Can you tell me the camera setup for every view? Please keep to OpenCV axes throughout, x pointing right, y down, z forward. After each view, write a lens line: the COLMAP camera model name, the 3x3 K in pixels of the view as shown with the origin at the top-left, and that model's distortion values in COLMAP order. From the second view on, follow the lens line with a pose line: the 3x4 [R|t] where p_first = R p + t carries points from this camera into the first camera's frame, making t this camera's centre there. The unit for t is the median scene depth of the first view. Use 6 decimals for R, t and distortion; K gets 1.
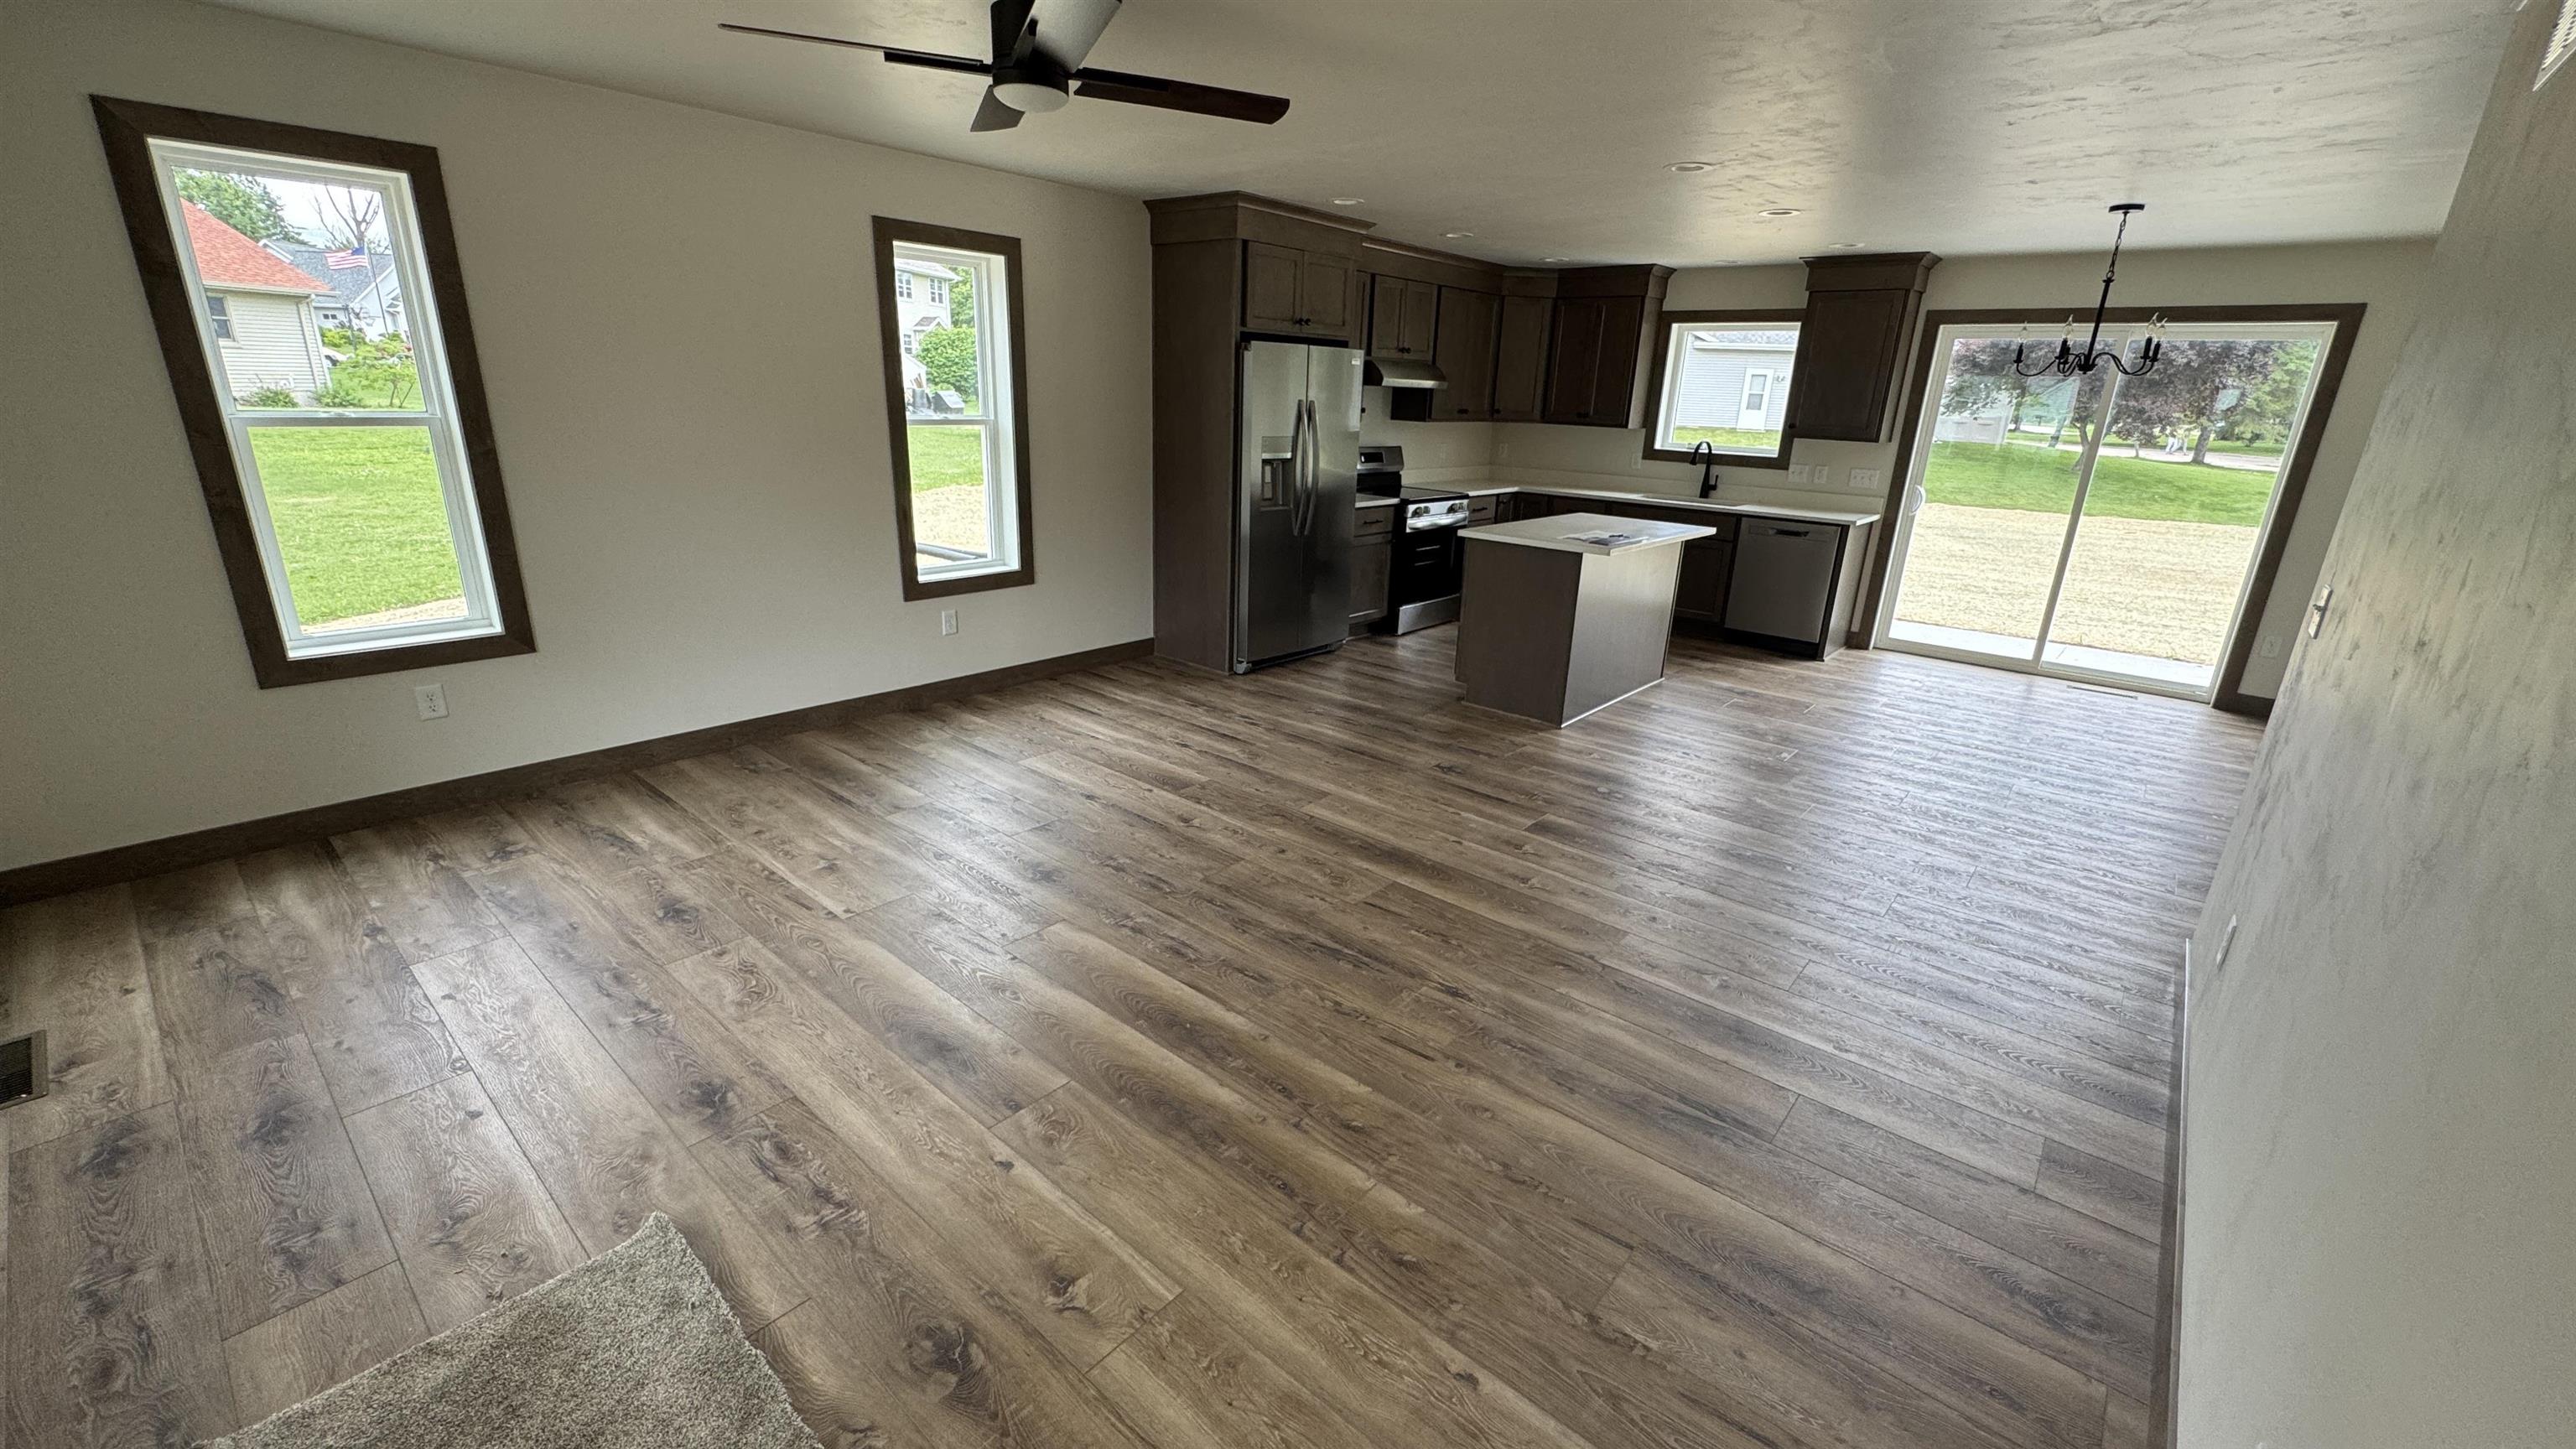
lens RADIAL K [[1027.2, 0, 1293.6], [0, 1027.2, 718.9], [0, 0, 1]] dist [-0.001695, -0.000202]
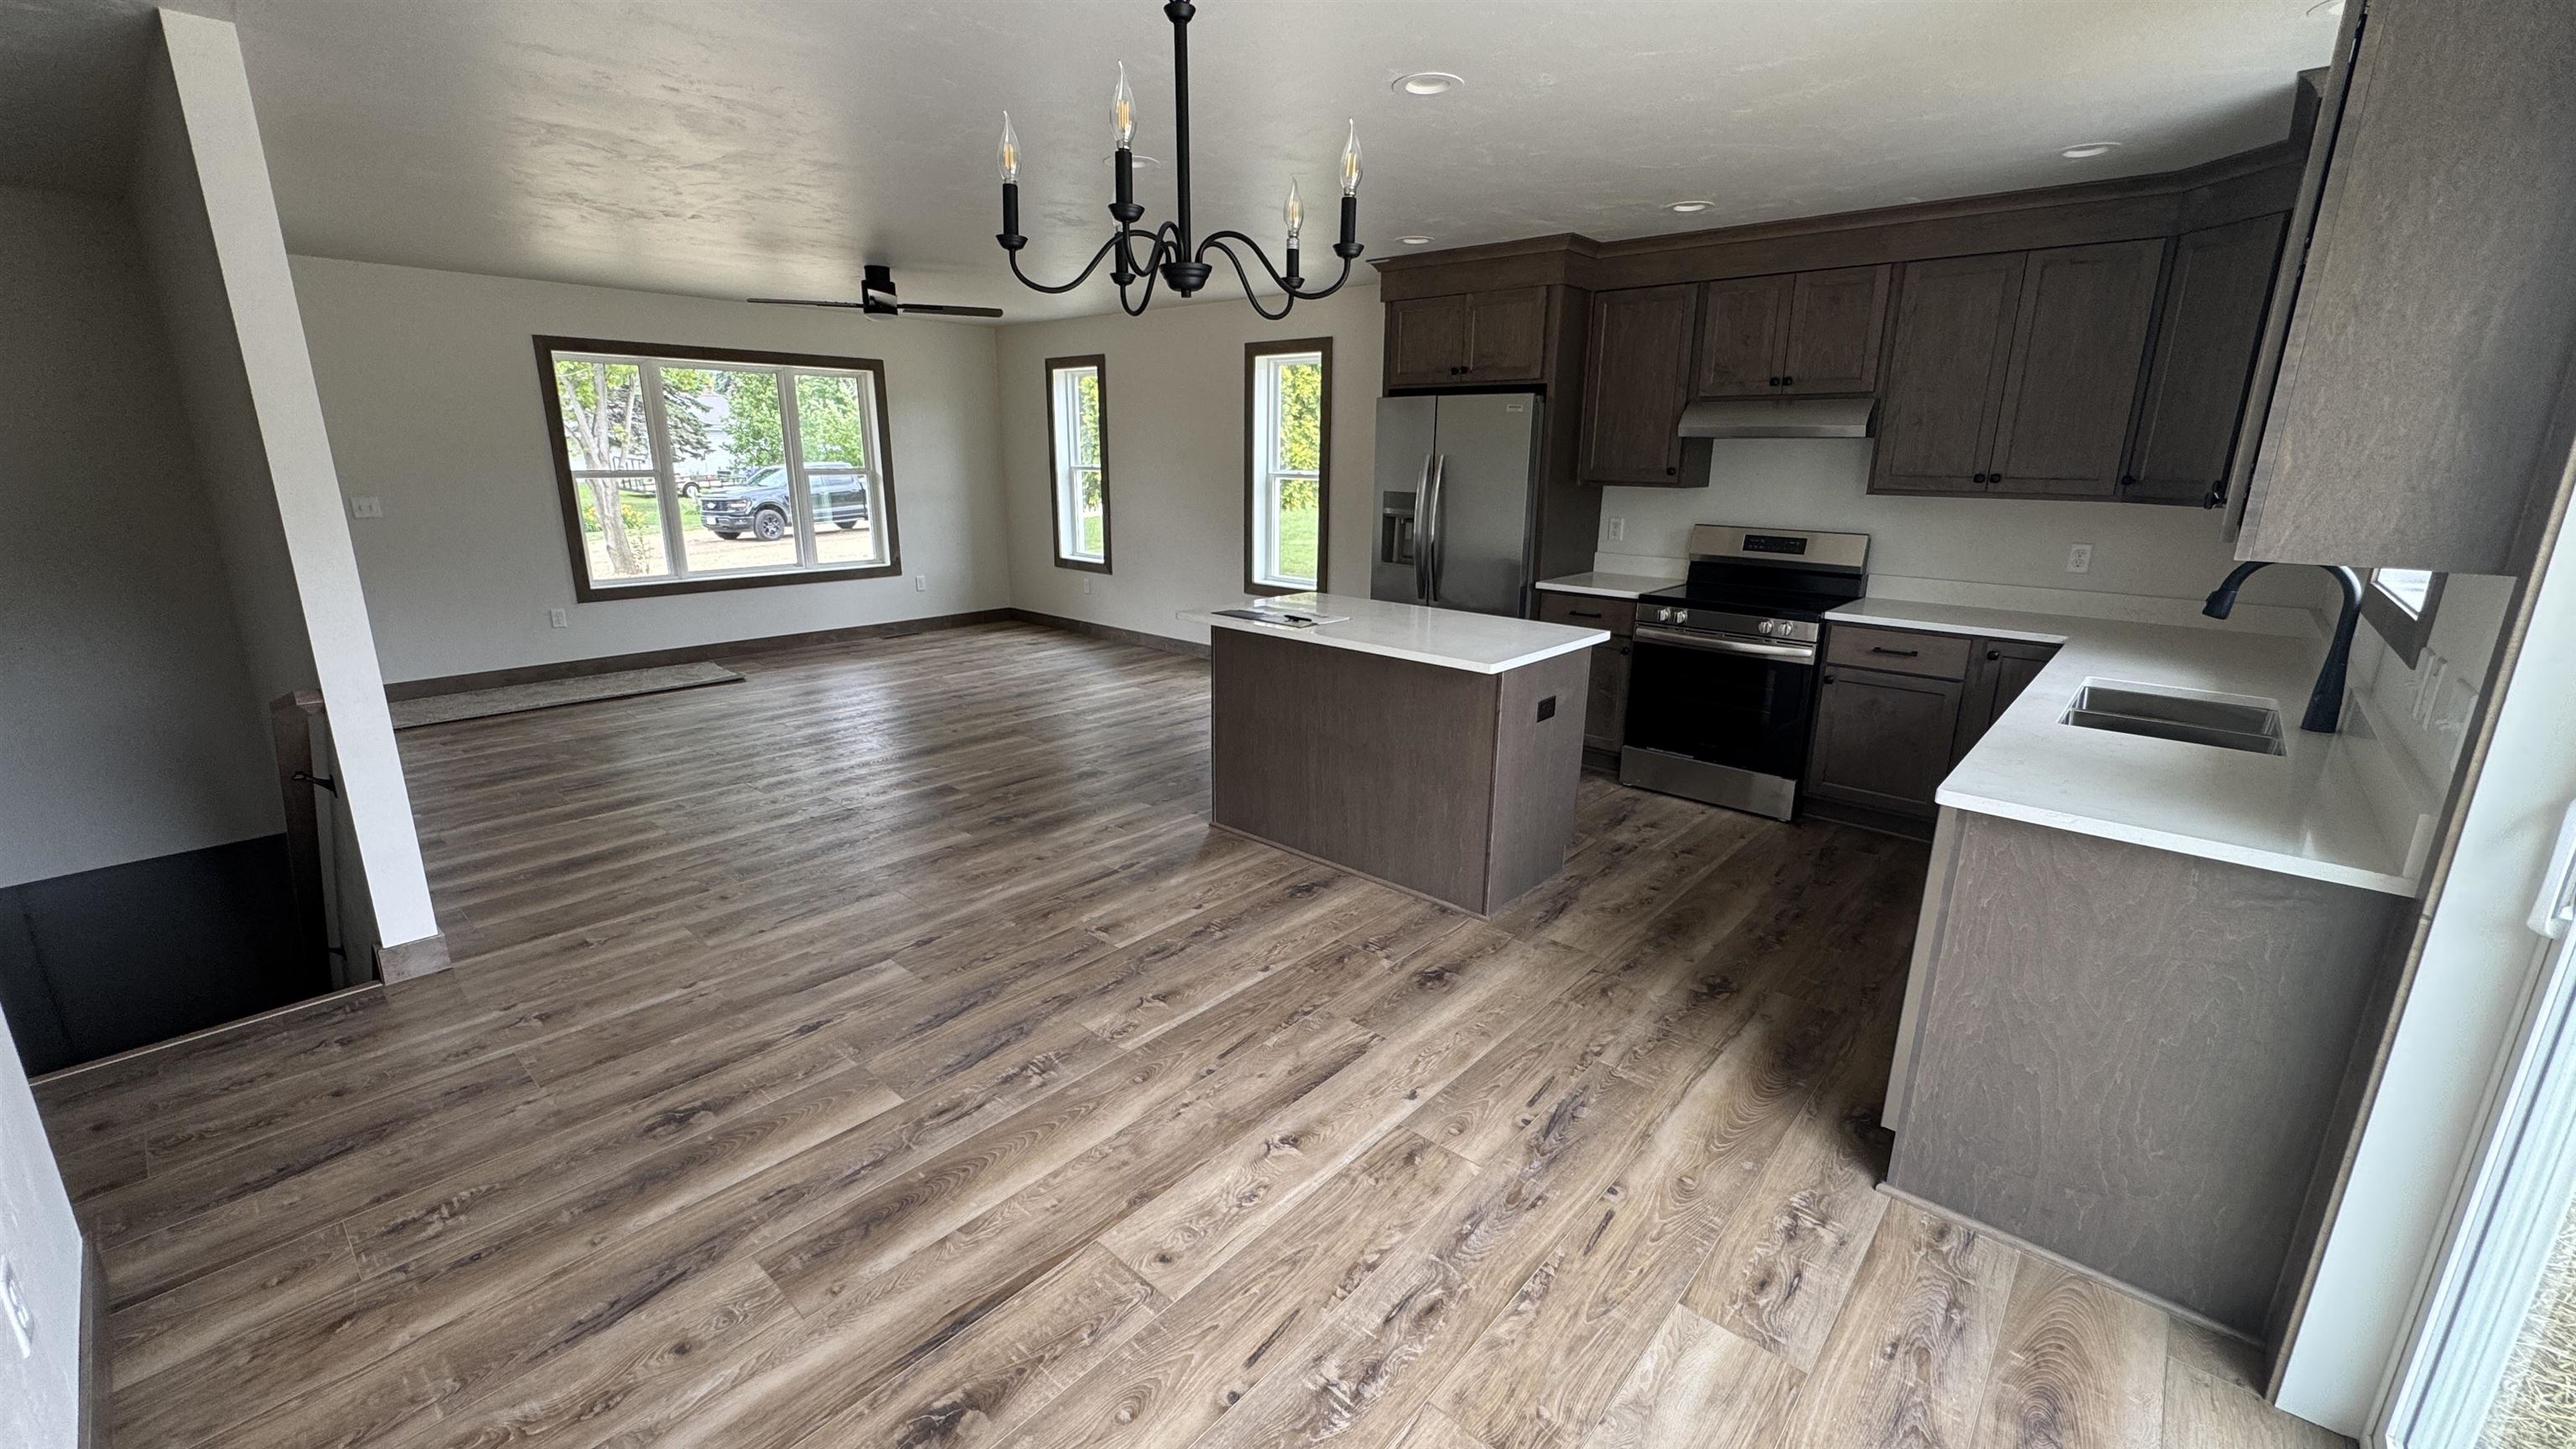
lens RADIAL K [[1027.2, 0, 1288.9], [0, 1027.2, 721.5], [0, 0, 1]] dist [-0.001695, -0.000202]
pose [[-0.017112, 0.220032, -0.975343, 1.070246], [-0.319784, 0.923043, 0.213844, -0.271087], [0.947336, 0.315558, 0.054567, 0.999254]]
